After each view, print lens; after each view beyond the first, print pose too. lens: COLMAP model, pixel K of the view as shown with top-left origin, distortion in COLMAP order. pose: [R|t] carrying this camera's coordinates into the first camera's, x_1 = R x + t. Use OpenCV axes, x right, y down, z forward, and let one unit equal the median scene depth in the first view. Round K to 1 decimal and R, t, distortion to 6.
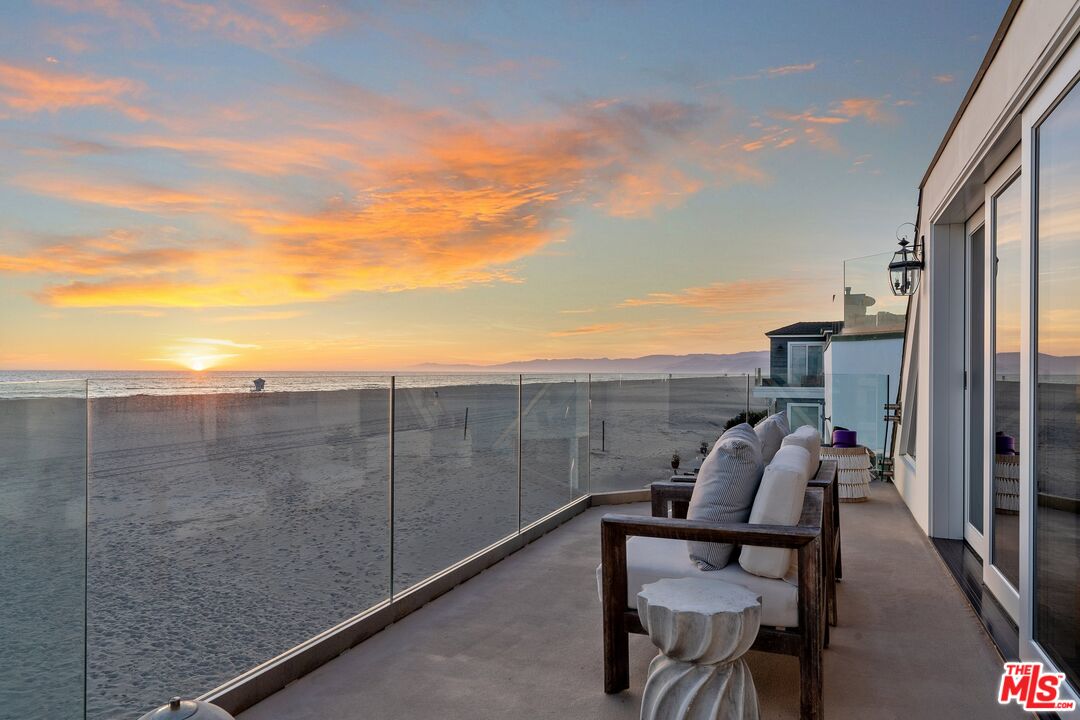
lens RADIAL K [[613.8, 0, 536.8], [0, 613.8, 372.8], [0, 0, 1]] dist [-0.002562, -0.000417]
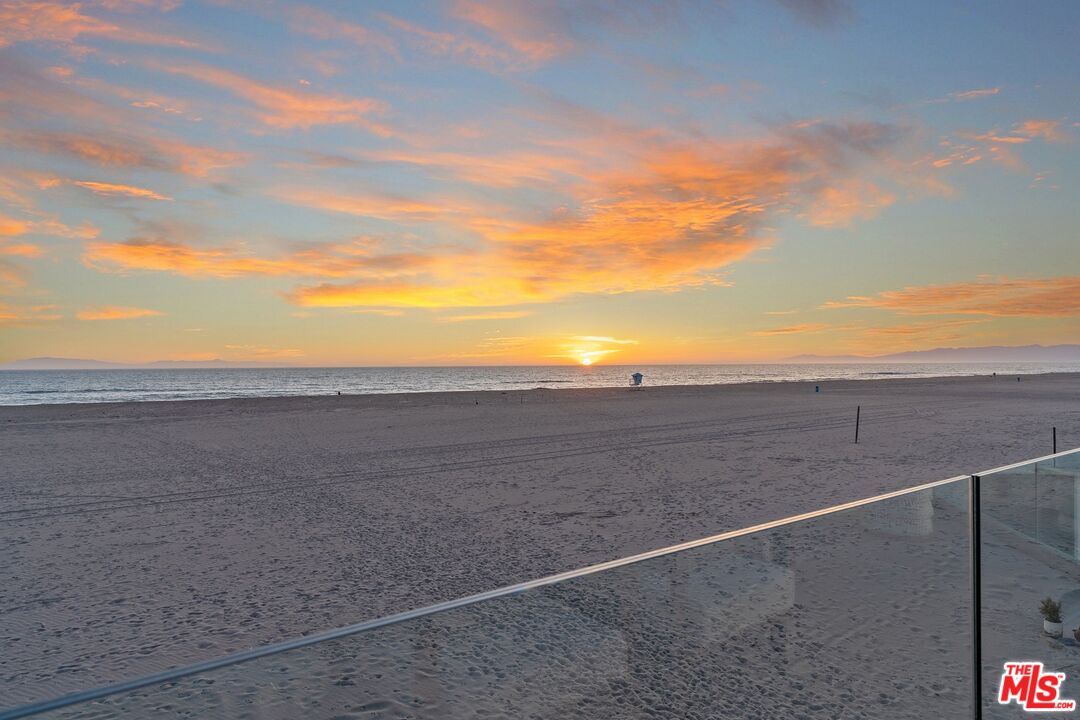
lens RADIAL K [[488.2, 0, 539.8], [0, 488.2, 362.9], [0, 0, 1]] dist [-0.002867, 0.000193]
pose [[0.999987, 0.004595, -0.002362, -0.363407], [-0.004628, 0.999889, -0.014146, 0.003643], [0.002296, 0.014157, 0.999897, 0.132543]]
